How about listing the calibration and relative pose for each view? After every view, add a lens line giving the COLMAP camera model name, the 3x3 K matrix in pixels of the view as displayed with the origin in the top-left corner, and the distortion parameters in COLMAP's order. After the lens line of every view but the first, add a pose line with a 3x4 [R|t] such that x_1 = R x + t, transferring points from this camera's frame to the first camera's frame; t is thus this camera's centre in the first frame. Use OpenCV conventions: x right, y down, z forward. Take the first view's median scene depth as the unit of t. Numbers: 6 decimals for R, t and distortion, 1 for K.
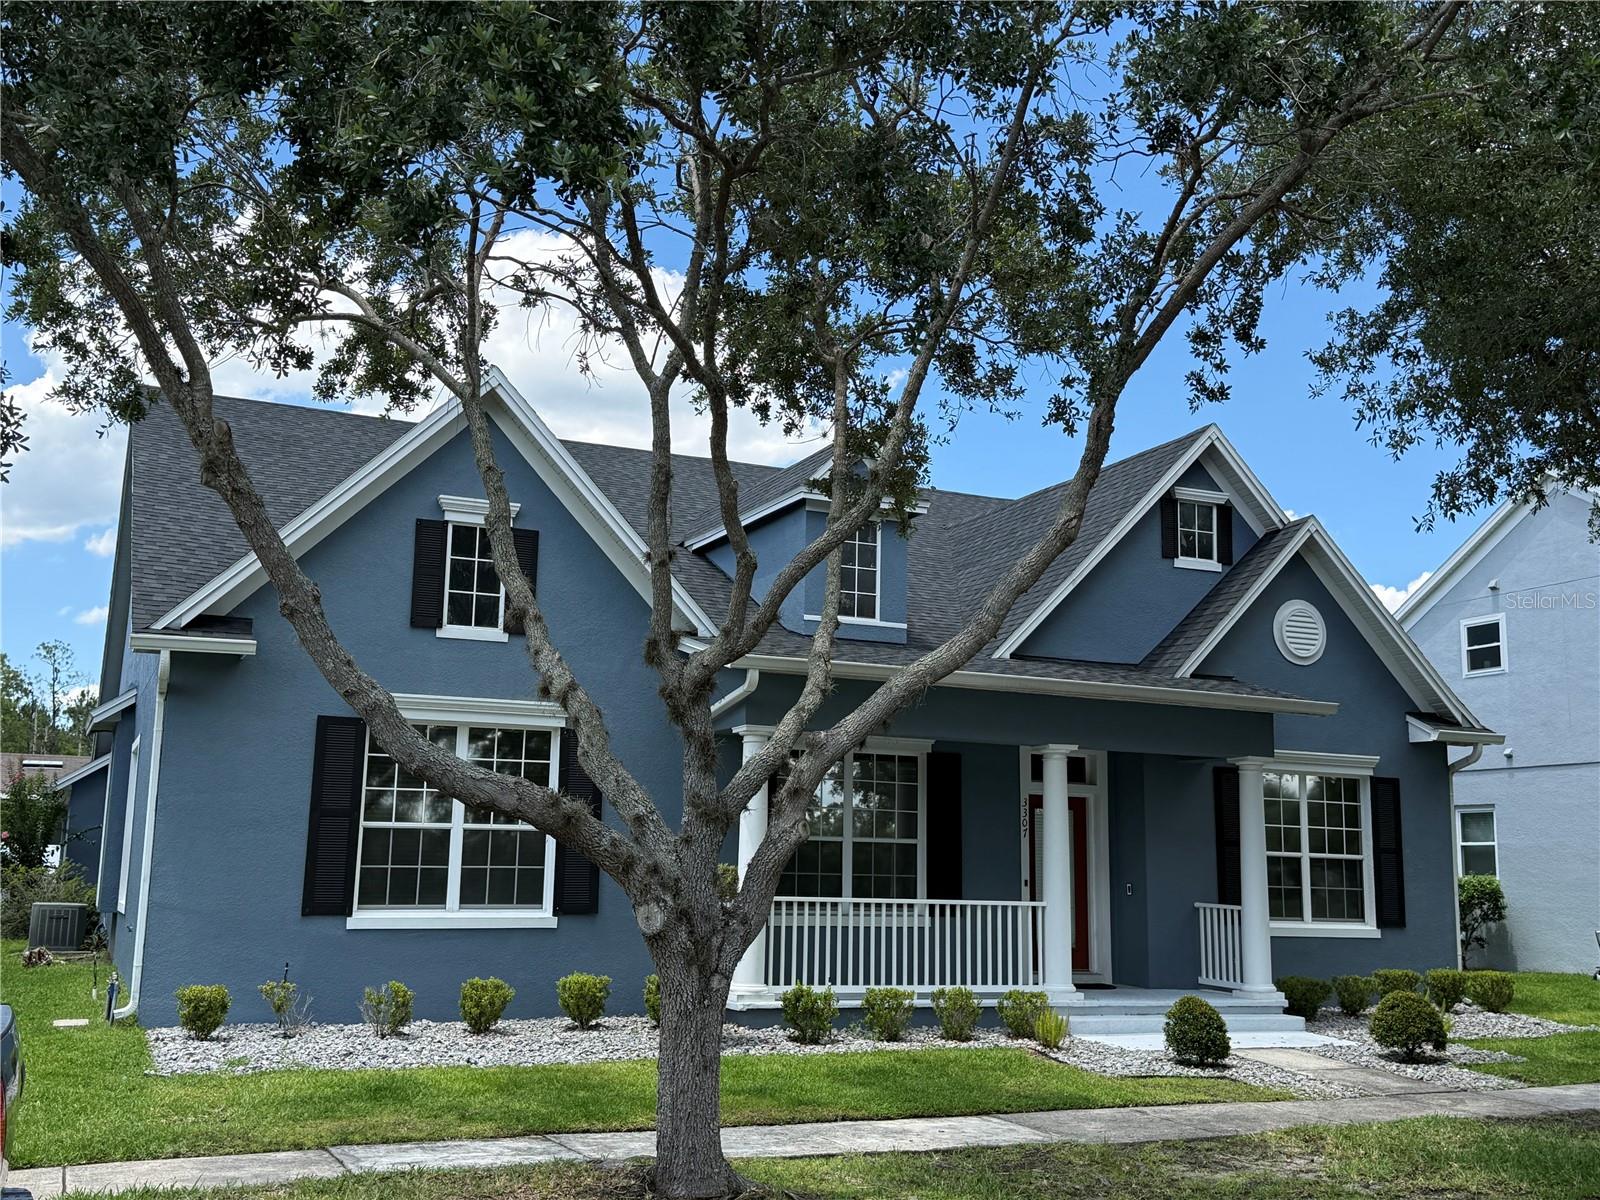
lens RADIAL K [[1670.7, 0, 810.6], [0, 1670.7, 594.4], [0, 0, 1]] dist [0.185519, 0.000000]
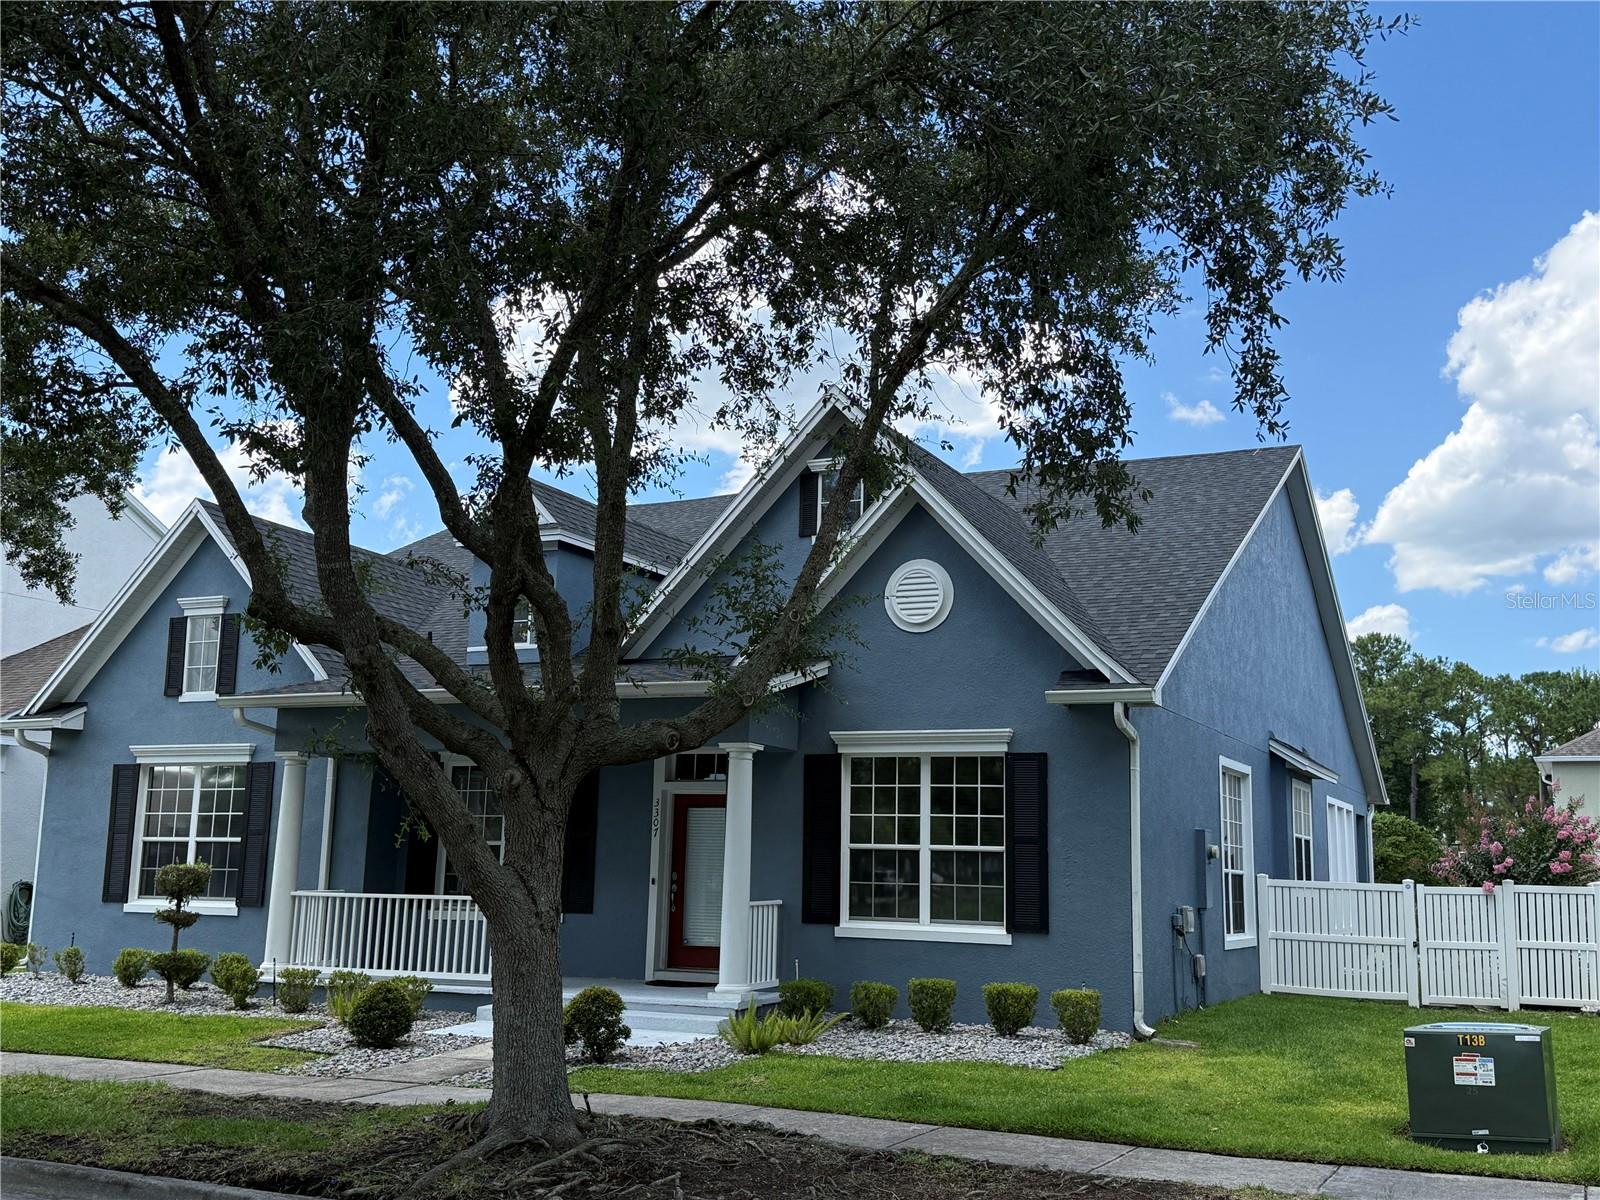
lens RADIAL K [[1670.7, 0, 809.4], [0, 1670.7, 603.5], [0, 0, 1]] dist [0.185519, 0.000000]
pose [[0.628117, -0.131397, -0.766944, 0.931663], [0.113638, 0.990562, -0.076640, 0.087440], [0.769776, -0.039015, 0.637121, 0.404949]]
